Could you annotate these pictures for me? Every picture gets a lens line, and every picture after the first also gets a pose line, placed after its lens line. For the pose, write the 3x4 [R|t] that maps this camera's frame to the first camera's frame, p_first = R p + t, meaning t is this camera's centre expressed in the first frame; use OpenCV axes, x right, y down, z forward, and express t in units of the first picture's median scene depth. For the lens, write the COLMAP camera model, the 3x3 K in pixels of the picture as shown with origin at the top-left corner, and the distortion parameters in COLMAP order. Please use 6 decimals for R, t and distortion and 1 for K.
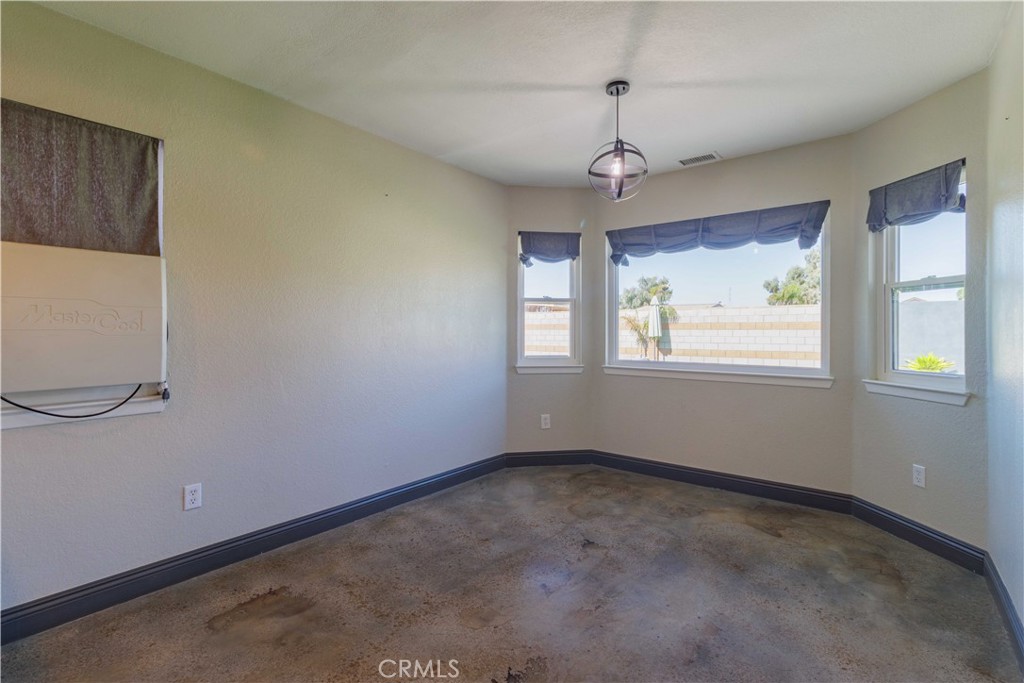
lens RADIAL K [[475.7, 0, 516.0], [0, 475.7, 335.5], [0, 0, 1]] dist [0.000096, 0.000336]
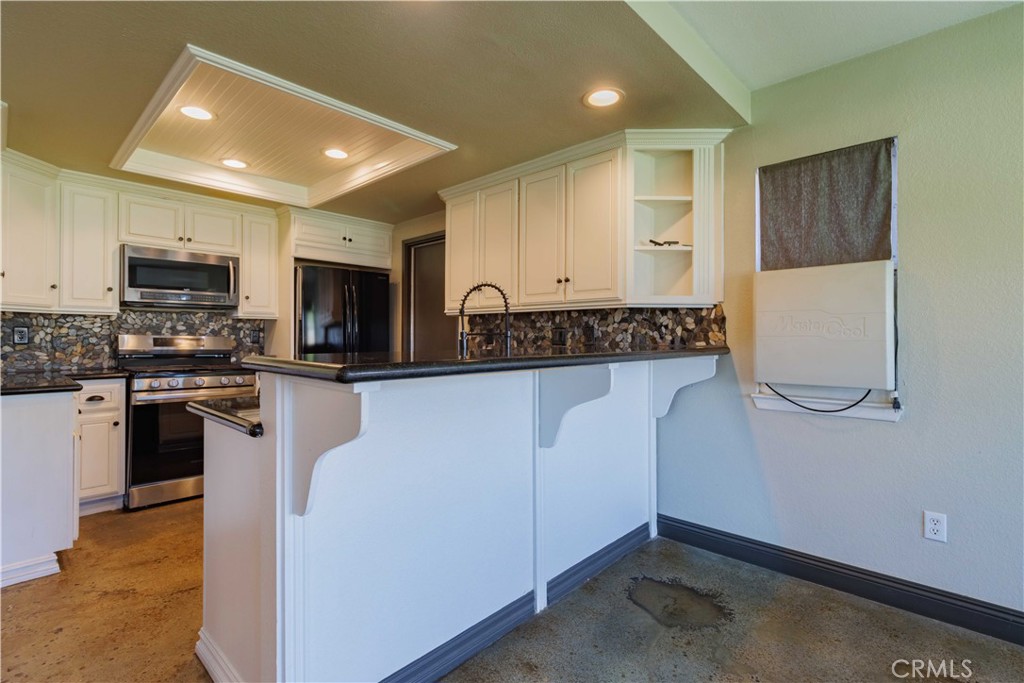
lens RADIAL K [[475.7, 0, 516.1], [0, 475.7, 338.2], [0, 0, 1]] dist [0.000096, 0.000336]
pose [[-0.081054, 0.004734, -0.996698, 0.278311], [-0.006207, 0.999967, 0.005255, -0.007428], [0.996690, 0.006612, -0.081022, 0.332853]]
